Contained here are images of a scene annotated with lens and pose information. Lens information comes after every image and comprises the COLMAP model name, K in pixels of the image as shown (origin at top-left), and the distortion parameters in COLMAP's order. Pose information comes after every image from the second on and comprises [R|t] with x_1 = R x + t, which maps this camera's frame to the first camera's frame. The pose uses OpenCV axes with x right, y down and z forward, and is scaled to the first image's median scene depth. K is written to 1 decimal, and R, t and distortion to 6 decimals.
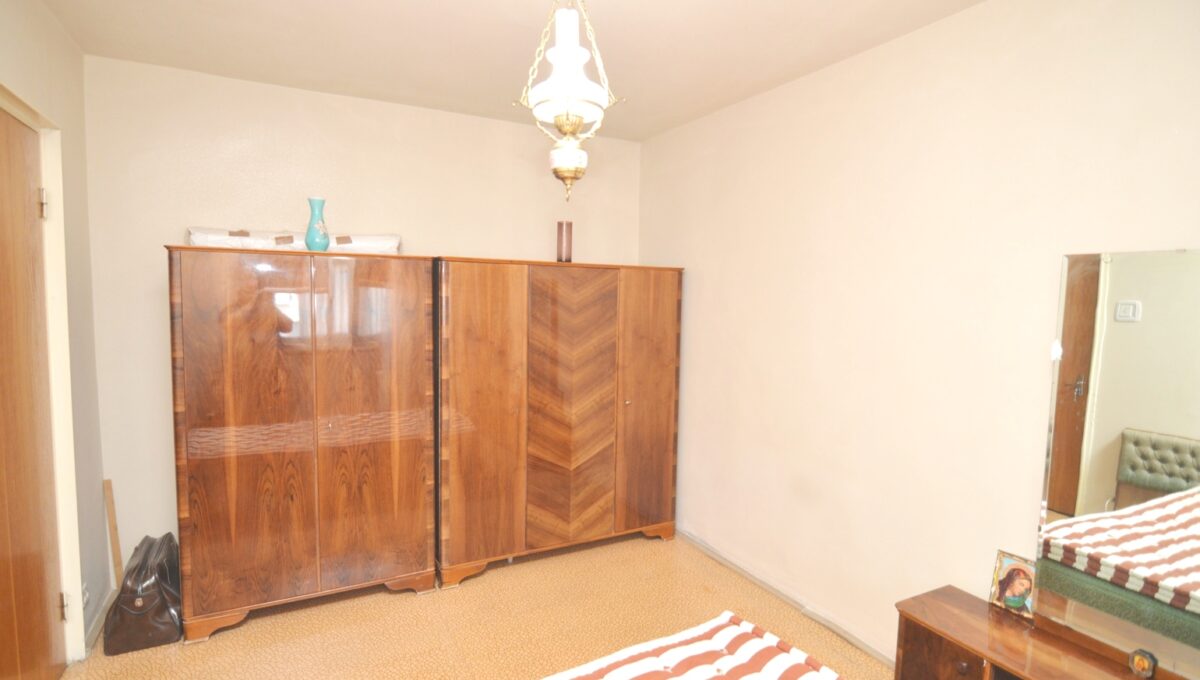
lens RADIAL K [[588.0, 0, 597.2], [0, 588.0, 338.0], [0, 0, 1]] dist [-0.001576, -0.015445]
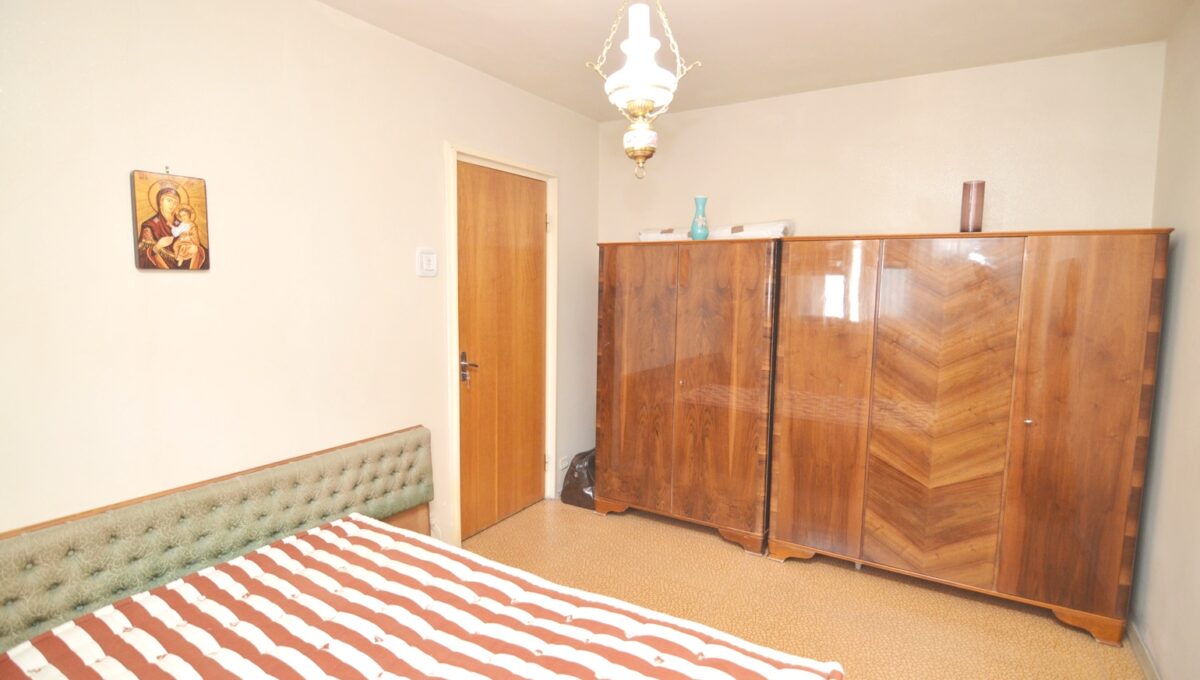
lens RADIAL K [[588.0, 0, 597.2], [0, 588.0, 338.0], [0, 0, 1]] dist [-0.001576, -0.015445]
pose [[0.490291, 0.072969, -0.868499, 0.471269], [-0.066837, 0.996703, 0.046009, 0.010891], [0.868992, 0.035490, 0.493551, 0.210773]]
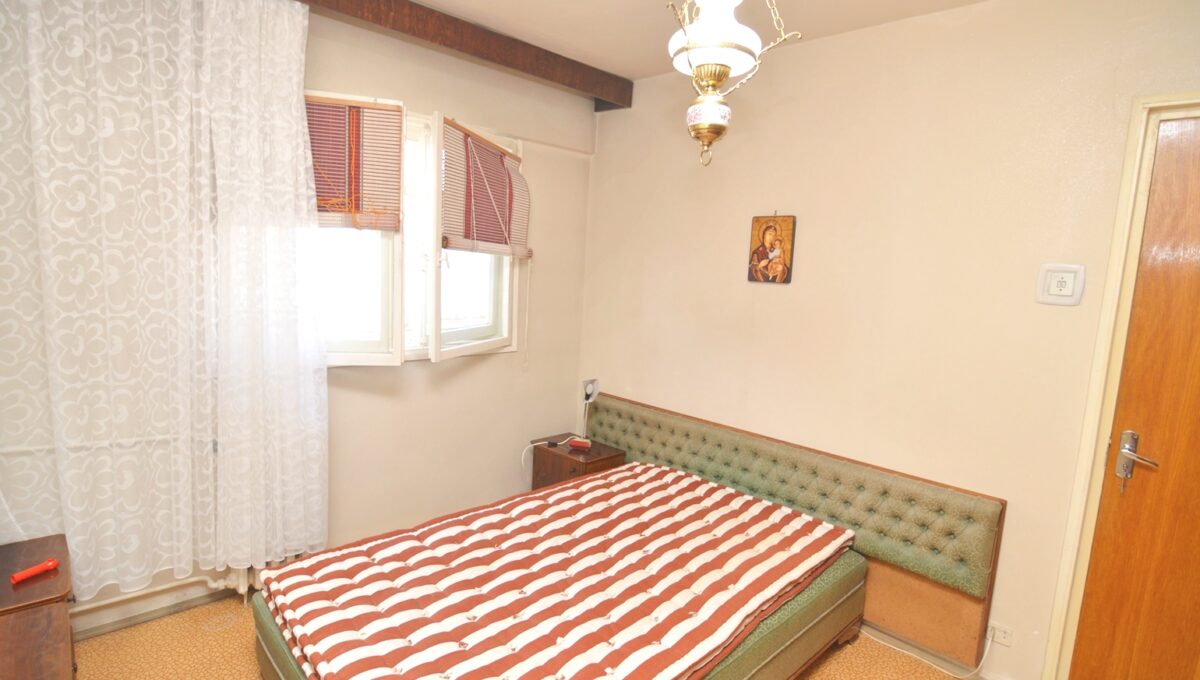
lens RADIAL K [[588.0, 0, 597.2], [0, 588.0, 338.0], [0, 0, 1]] dist [-0.001576, -0.015445]
pose [[-0.961143, -0.037939, -0.273431, 0.176104], [-0.091806, 0.978060, 0.187004, -0.068740], [0.260337, 0.204840, -0.943539, 0.968210]]
